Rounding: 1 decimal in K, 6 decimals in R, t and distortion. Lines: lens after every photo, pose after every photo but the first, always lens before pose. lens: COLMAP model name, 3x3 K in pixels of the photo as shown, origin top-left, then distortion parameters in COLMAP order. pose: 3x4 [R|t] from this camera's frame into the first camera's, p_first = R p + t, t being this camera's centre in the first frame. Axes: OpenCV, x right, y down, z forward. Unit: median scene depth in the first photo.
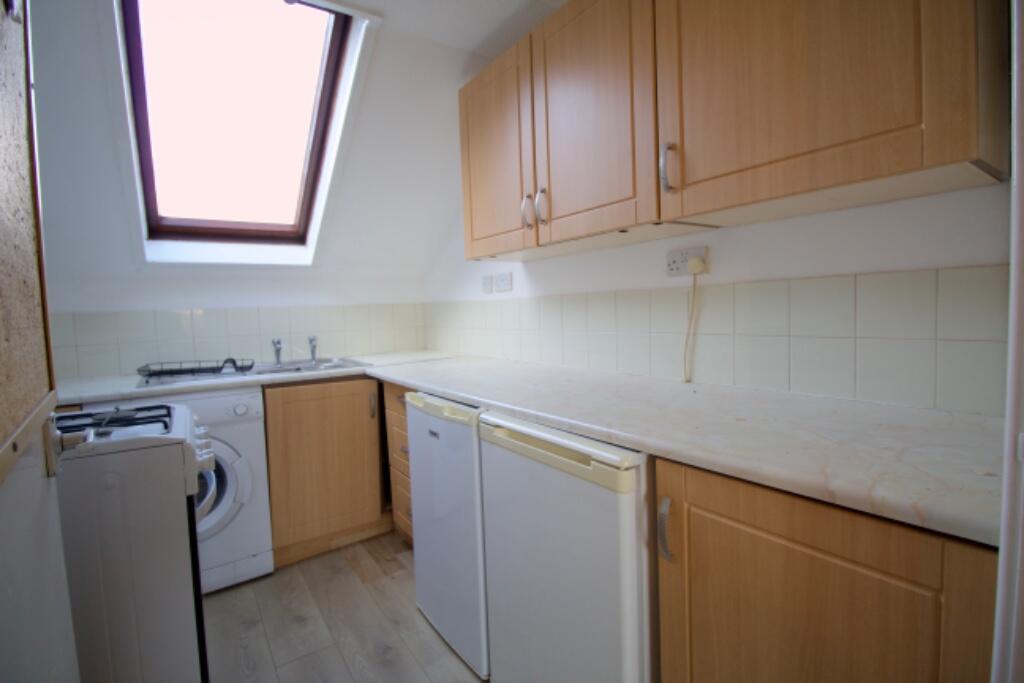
lens RADIAL K [[471.4, 0, 511.1], [0, 471.4, 337.4], [0, 0, 1]] dist [-0.011157, -0.004054]
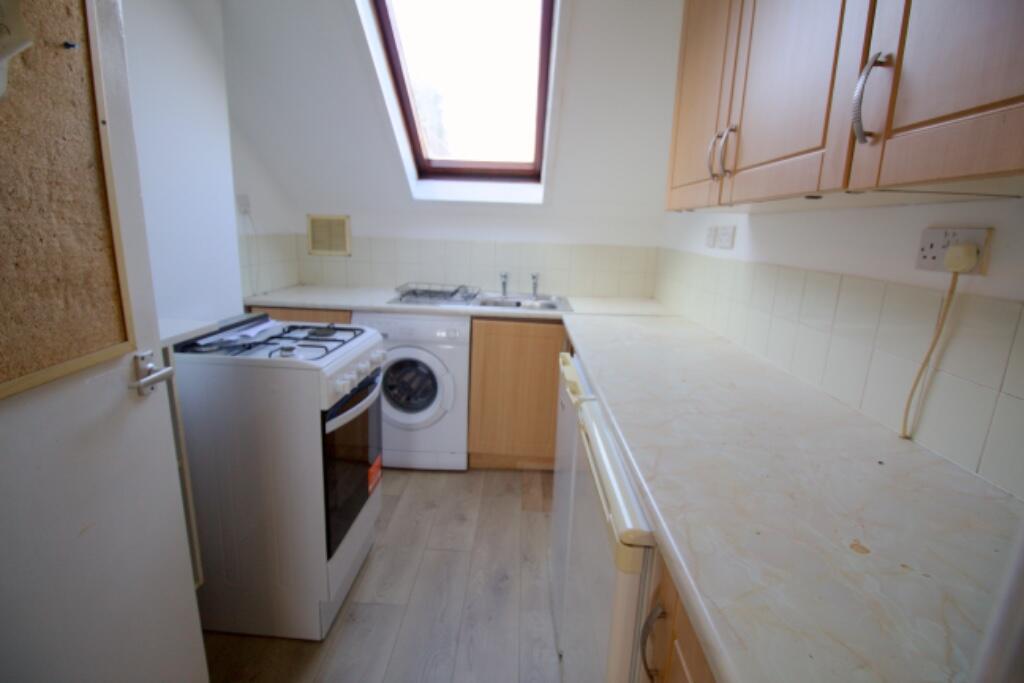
lens RADIAL K [[471.4, 0, 510.3], [0, 471.4, 334.6], [0, 0, 1]] dist [-0.011157, -0.004054]
pose [[0.798410, 0.192994, -0.570346, 0.212900], [-0.100939, 0.976735, 0.189207, -0.081912], [0.593593, -0.093494, 0.799316, 0.143617]]
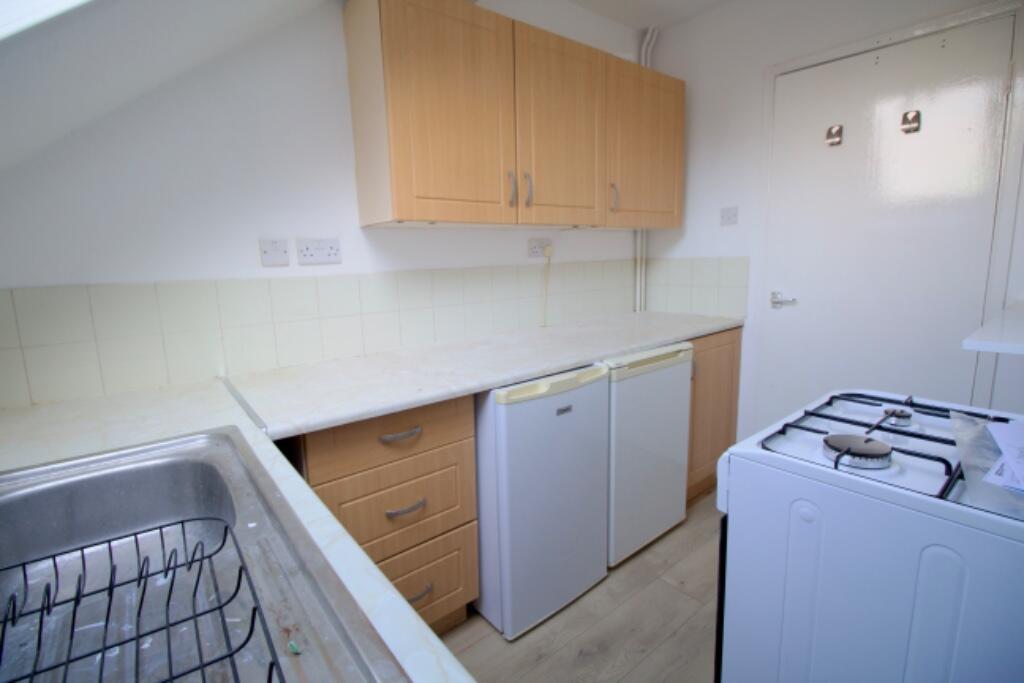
lens RADIAL K [[471.4, 0, 504.1], [0, 471.4, 330.7], [0, 0, 1]] dist [-0.011157, -0.004054]
pose [[-0.057969, -0.121415, 0.990908, -0.876257], [0.092705, 0.987633, 0.126437, -0.074972], [-0.994005, 0.099191, -0.045996, 0.910366]]
